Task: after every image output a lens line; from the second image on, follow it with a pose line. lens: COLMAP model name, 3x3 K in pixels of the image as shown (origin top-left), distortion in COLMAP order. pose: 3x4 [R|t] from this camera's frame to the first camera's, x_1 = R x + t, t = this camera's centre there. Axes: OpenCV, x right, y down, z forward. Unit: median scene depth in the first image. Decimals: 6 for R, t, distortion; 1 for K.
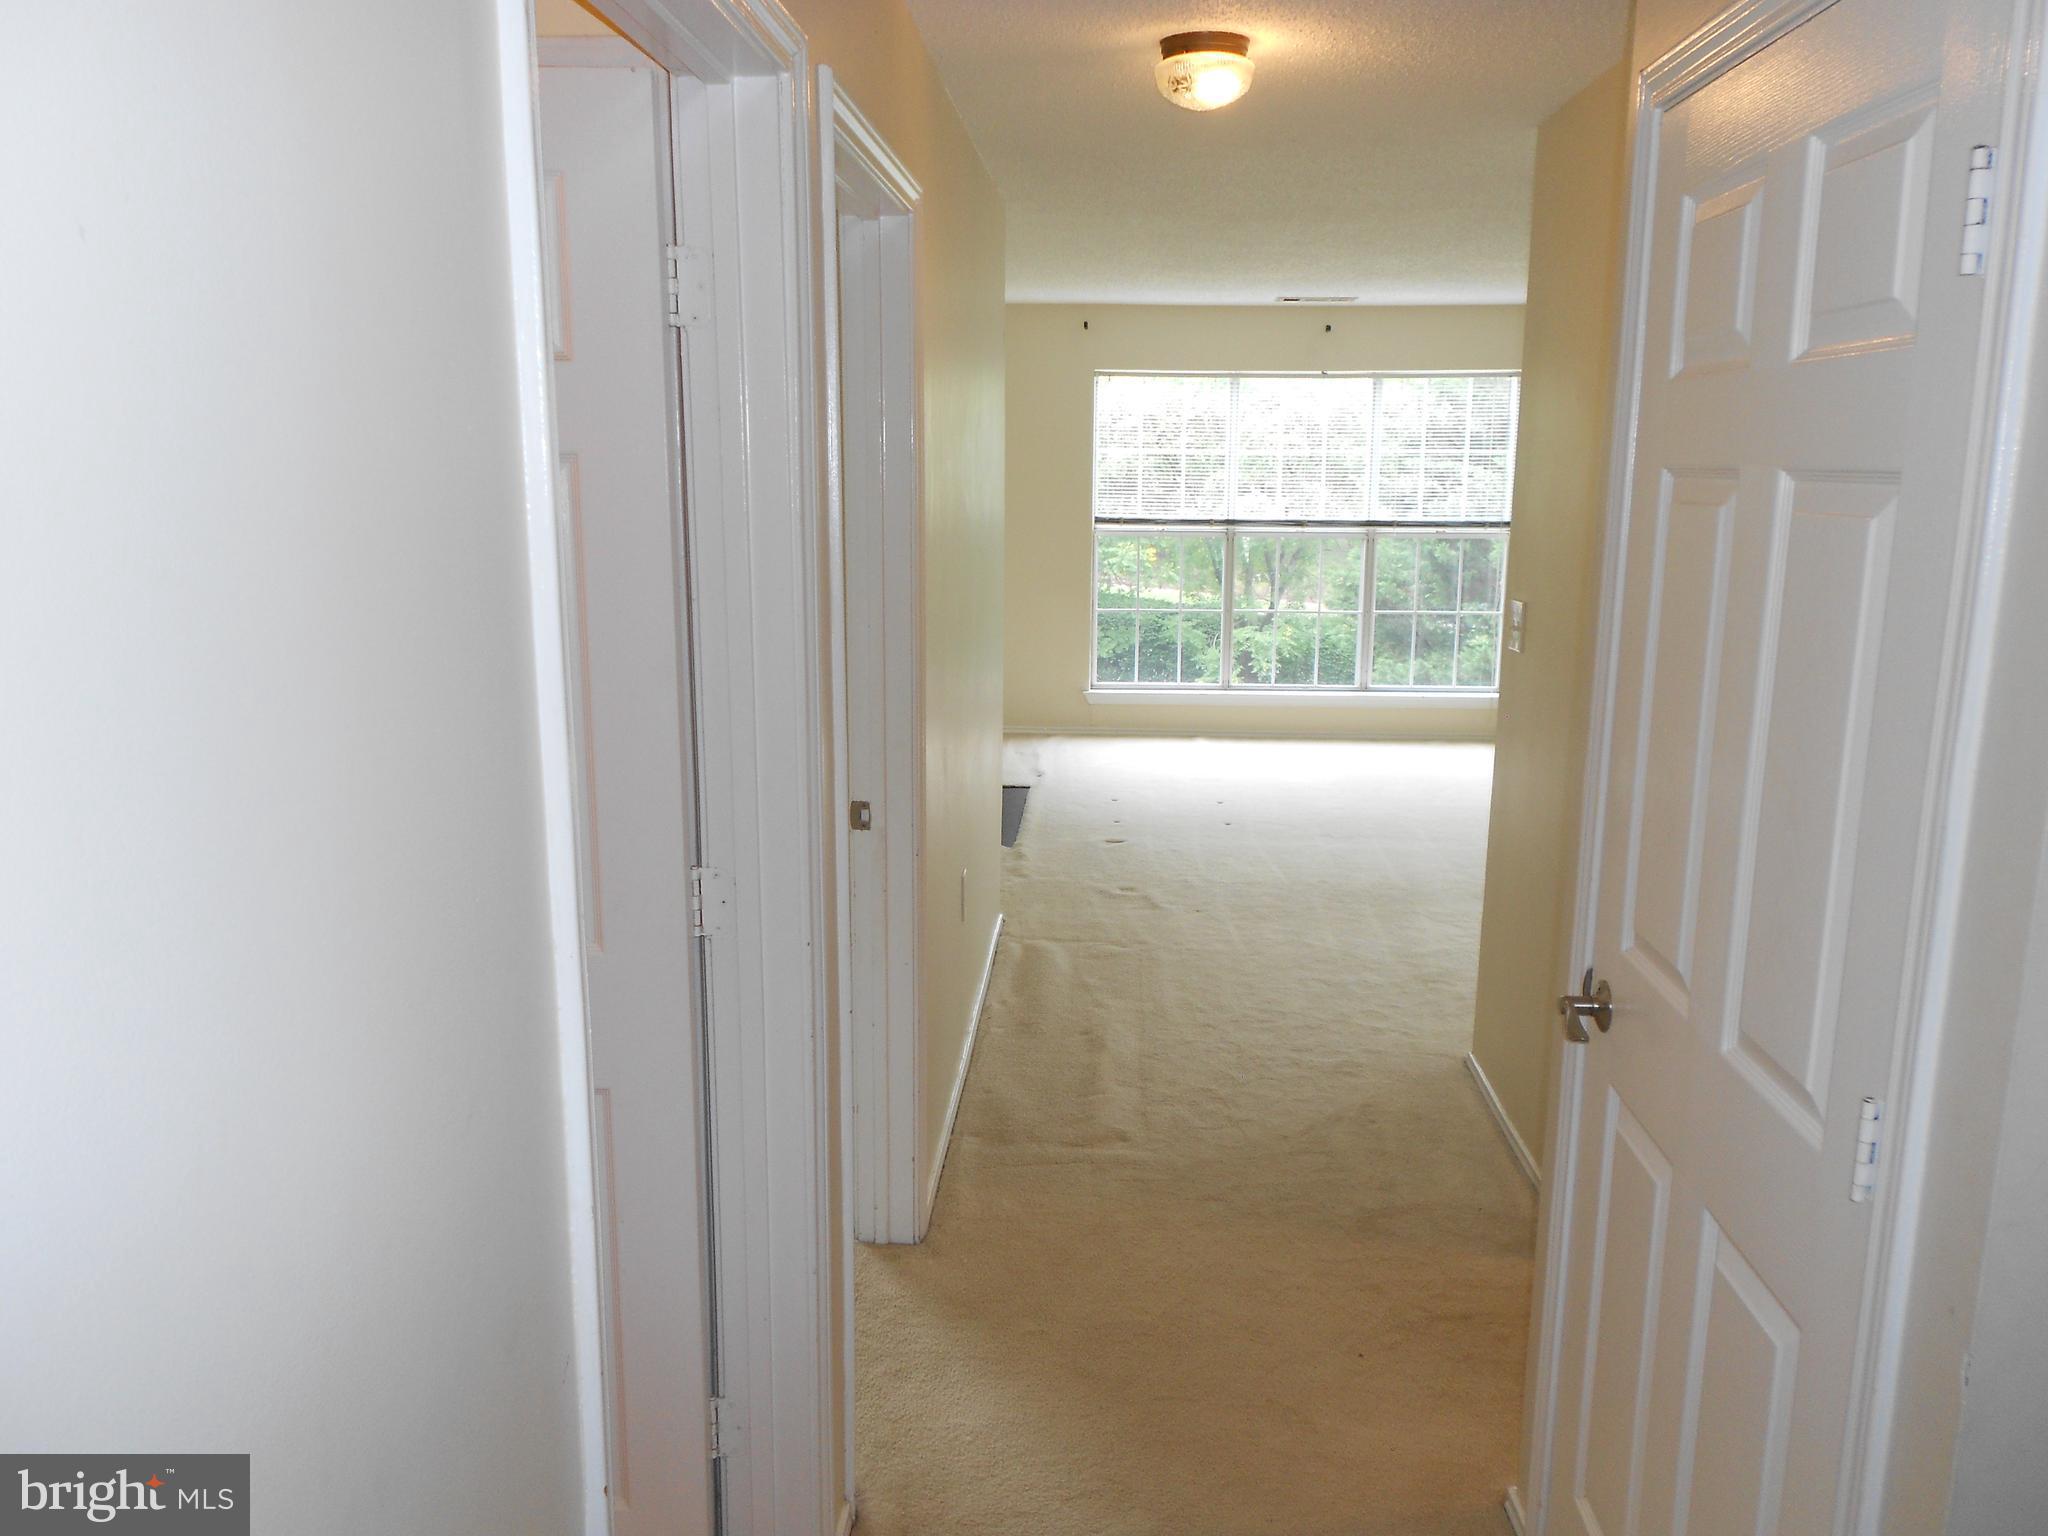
lens RADIAL K [[1567.1, 0, 1035.6], [0, 1567.1, 816.4], [0, 0, 1]] dist [0.001211, -0.010960]
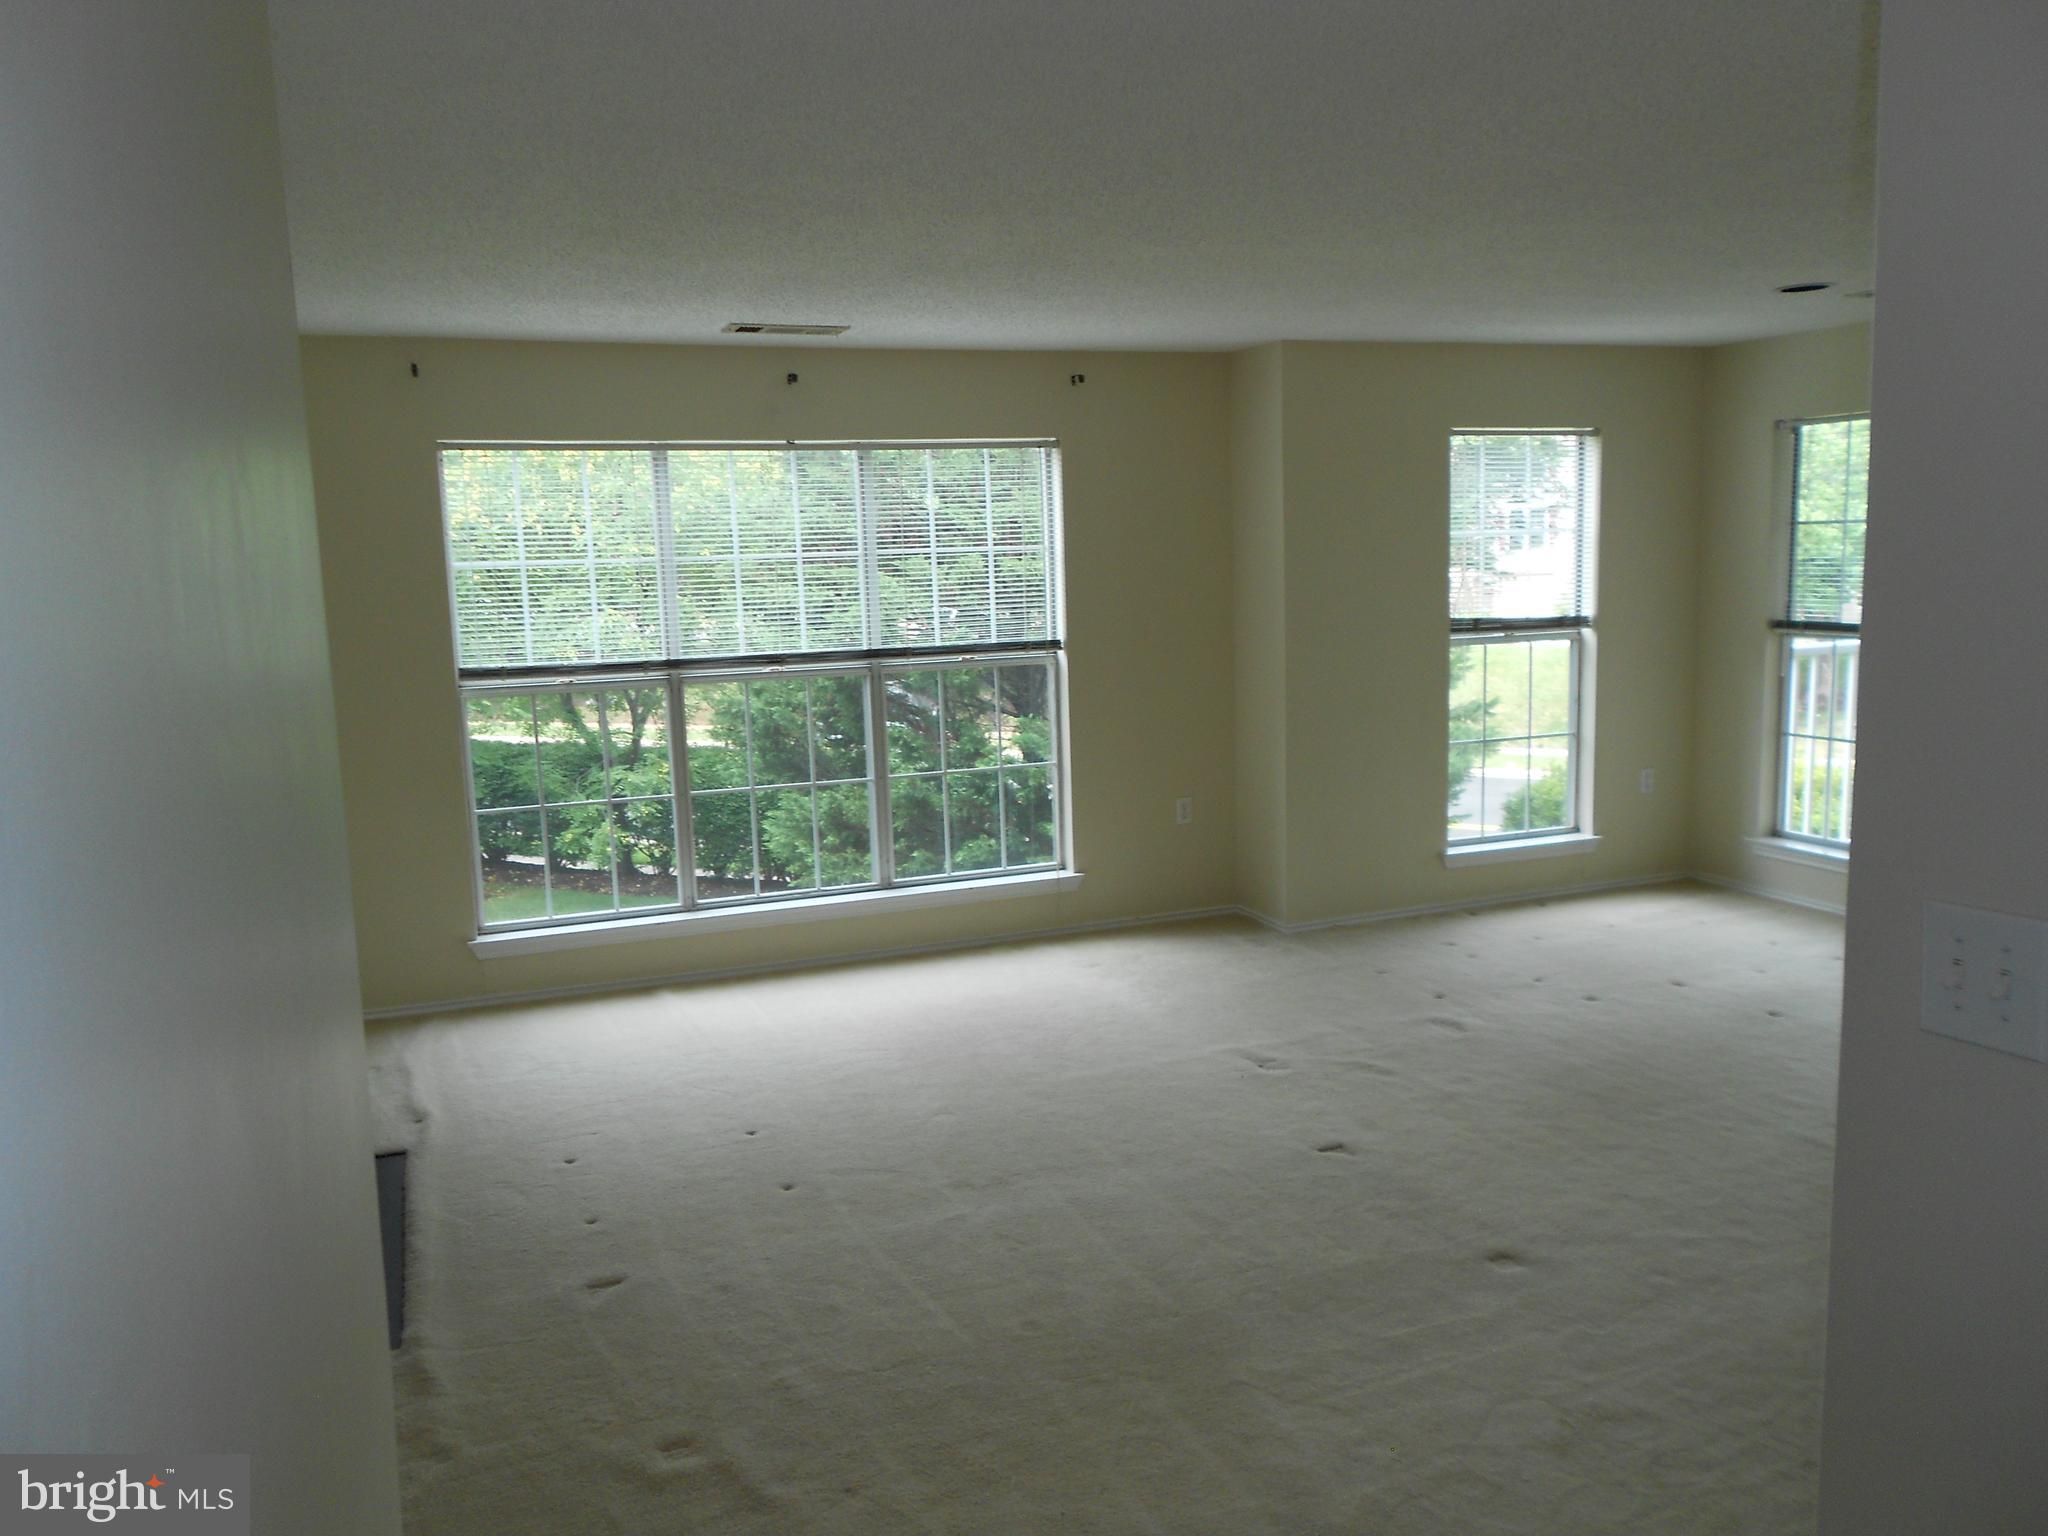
lens RADIAL K [[1567.1, 0, 1037.9], [0, 1567.1, 811.6], [0, 0, 1]] dist [0.001211, -0.010960]
pose [[0.909457, -0.099671, 0.403675, -0.016079], [0.128581, 0.990674, -0.045079, -0.111719], [-0.395417, 0.092903, 0.913791, 0.493892]]
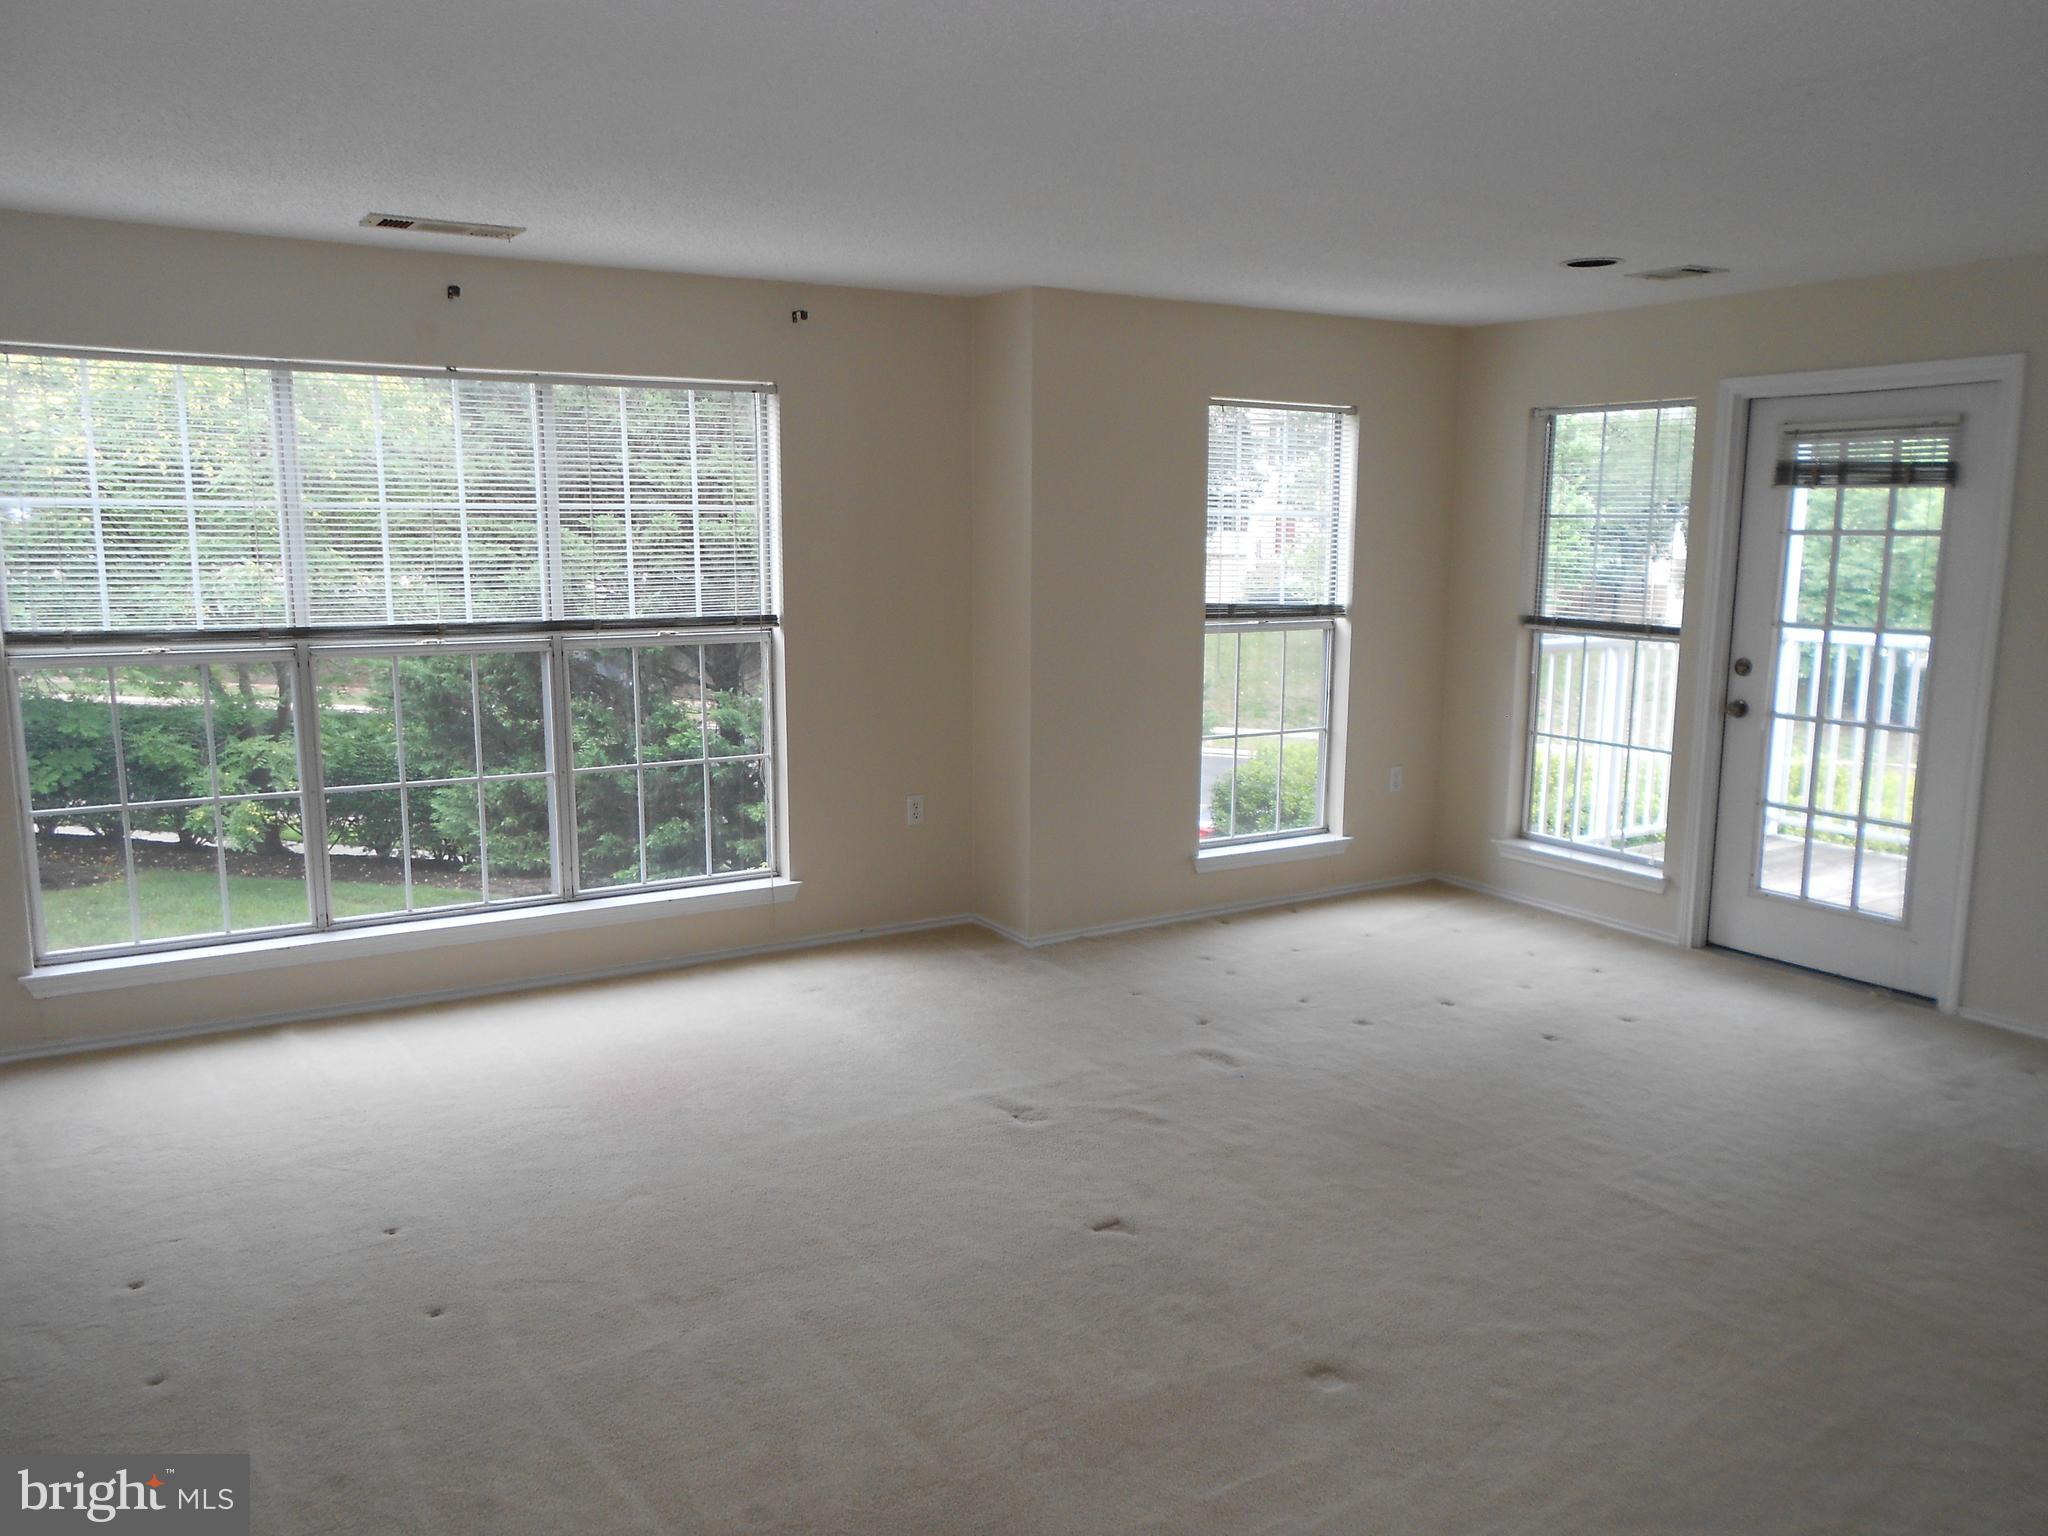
lens RADIAL K [[1567.1, 0, 1042.2], [0, 1567.1, 800.6], [0, 0, 1]] dist [0.001211, -0.010960]
pose [[0.814781, -0.099887, 0.571100, 0.025352], [0.127625, 0.991785, -0.008615, -0.136427], [-0.565548, 0.079906, 0.820835, 0.606836]]
